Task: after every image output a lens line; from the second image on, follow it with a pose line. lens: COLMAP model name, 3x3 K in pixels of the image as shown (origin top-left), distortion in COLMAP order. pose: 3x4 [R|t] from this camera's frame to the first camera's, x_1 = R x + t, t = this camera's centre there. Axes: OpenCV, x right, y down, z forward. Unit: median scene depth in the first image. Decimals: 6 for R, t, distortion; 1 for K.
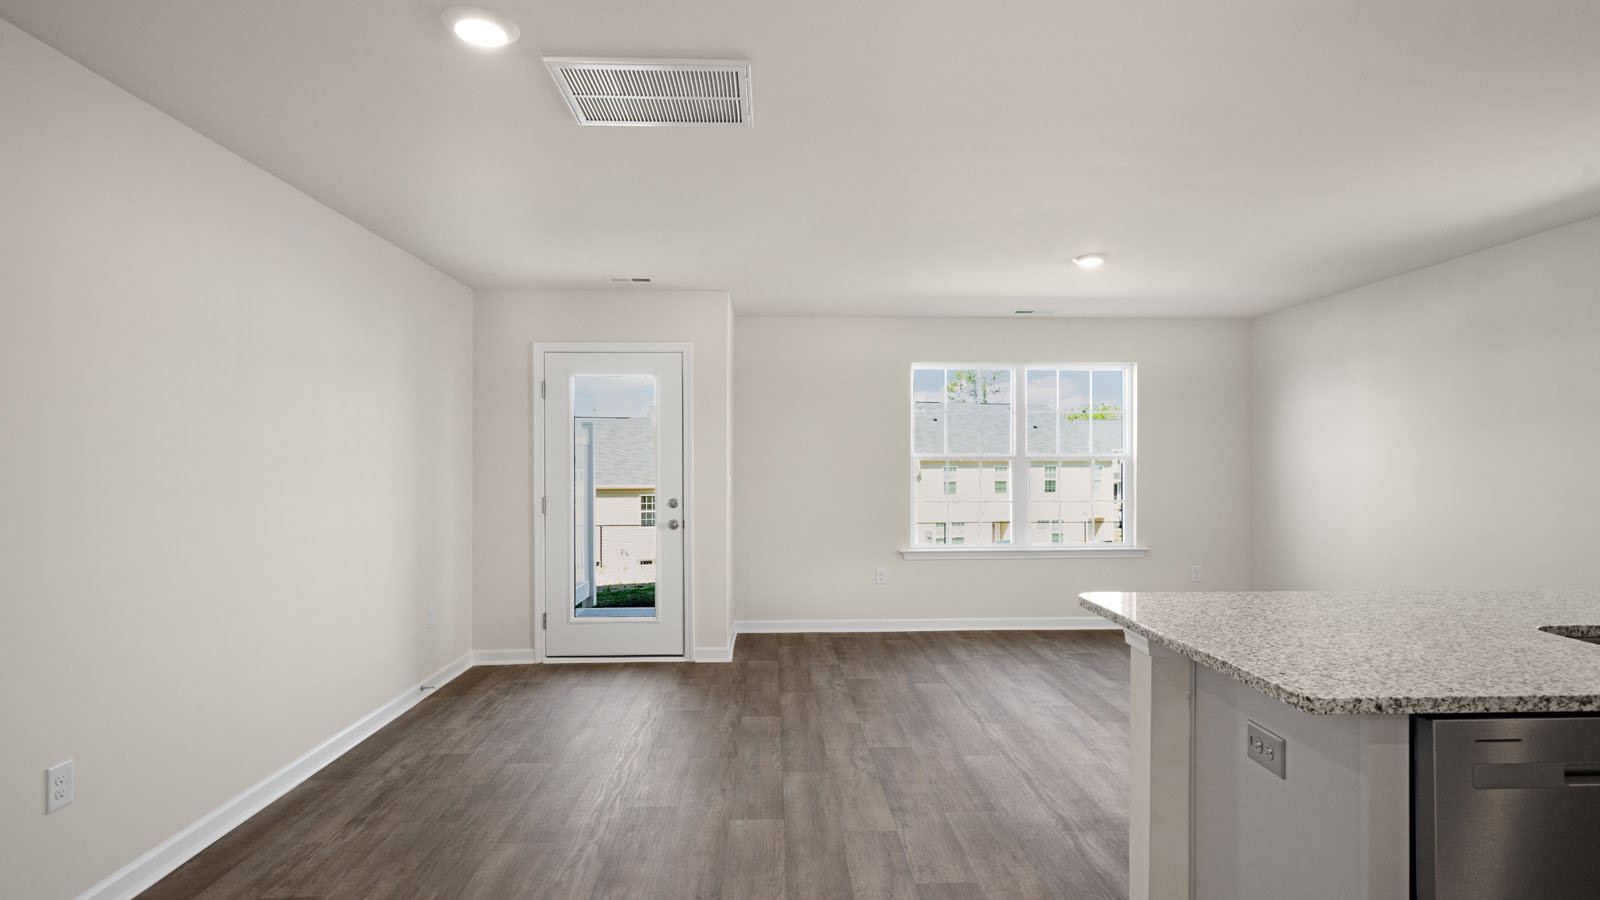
lens RADIAL K [[810.0, 0, 795.2], [0, 810.0, 464.9], [0, 0, 1]] dist [-0.000526, 0.003442]
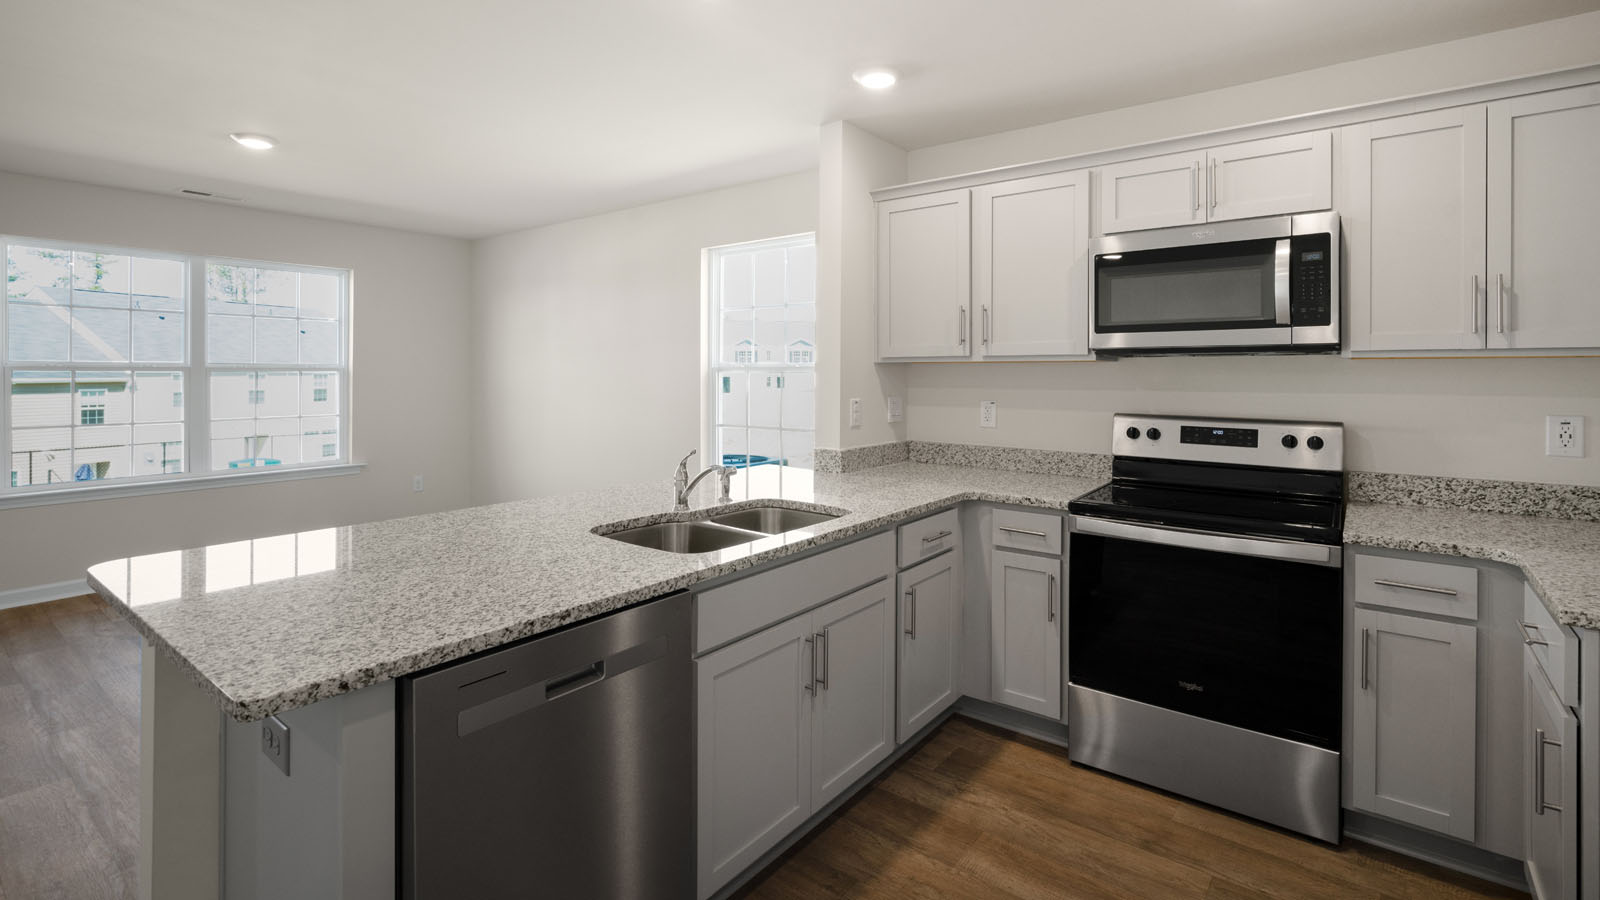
lens RADIAL K [[752.1, 0, 785.2], [0, 752.1, 380.1], [0, 0, 1]] dist [0.013216, 0.000194]
pose [[0.660960, -0.006915, 0.750389, 0.123260], [-0.000997, 0.999949, 0.010092, -0.007125], [-0.750421, -0.007419, 0.660919, 0.040550]]
